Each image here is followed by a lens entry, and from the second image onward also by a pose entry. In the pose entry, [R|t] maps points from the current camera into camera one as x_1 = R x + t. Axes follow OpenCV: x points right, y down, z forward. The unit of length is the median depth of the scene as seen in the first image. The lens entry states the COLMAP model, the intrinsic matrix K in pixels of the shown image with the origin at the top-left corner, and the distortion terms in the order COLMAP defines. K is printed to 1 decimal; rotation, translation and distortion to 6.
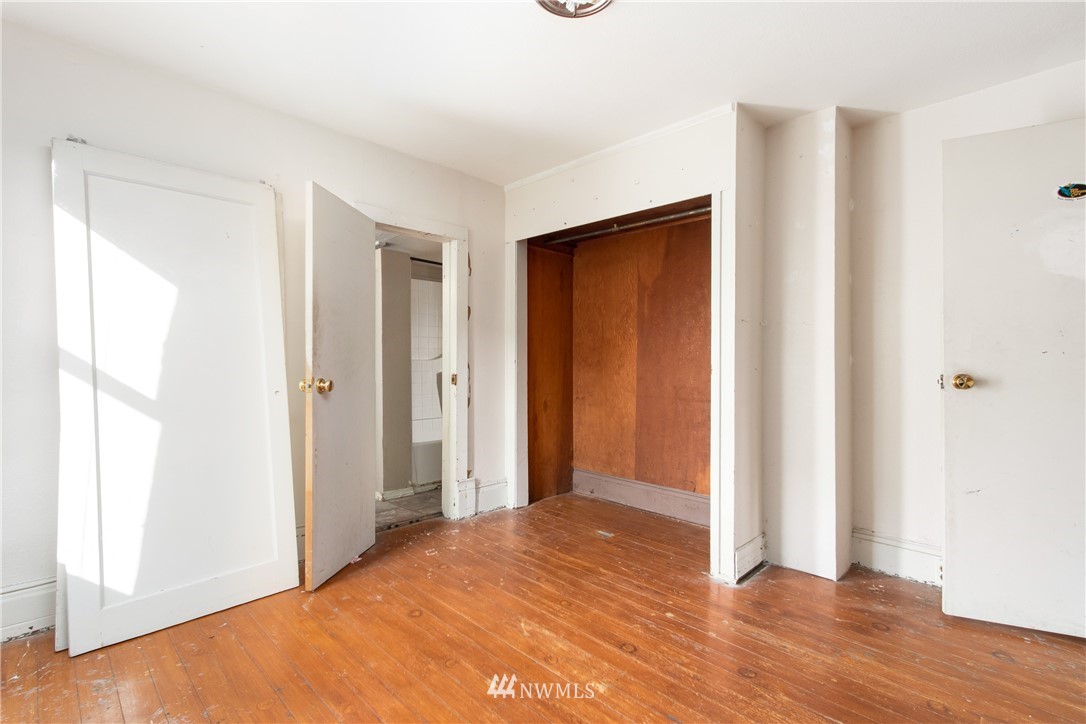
lens RADIAL K [[502.7, 0, 538.2], [0, 502.7, 363.3], [0, 0, 1]] dist [0.007139, -0.002434]
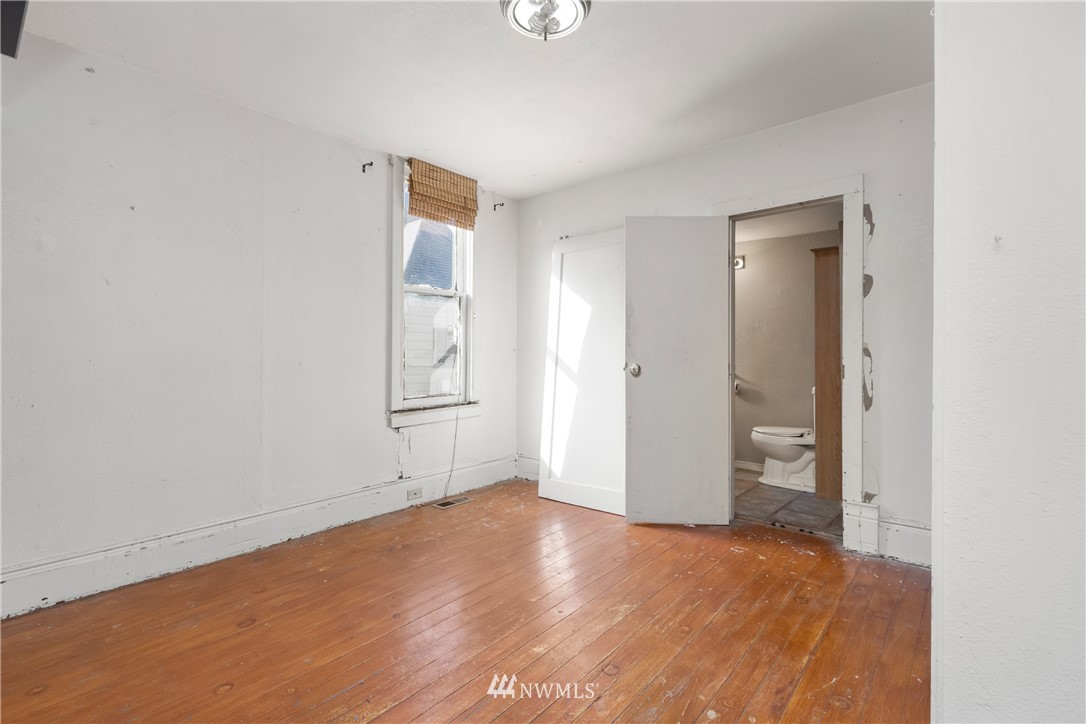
lens RADIAL K [[502.7, 0, 535.4], [0, 502.7, 360.7], [0, 0, 1]] dist [0.007139, -0.002434]
pose [[0.062559, 0.005297, -0.998027, 0.840767], [-0.000627, 0.999986, 0.005268, 0.014734], [0.998041, 0.000296, 0.062562, 0.652694]]
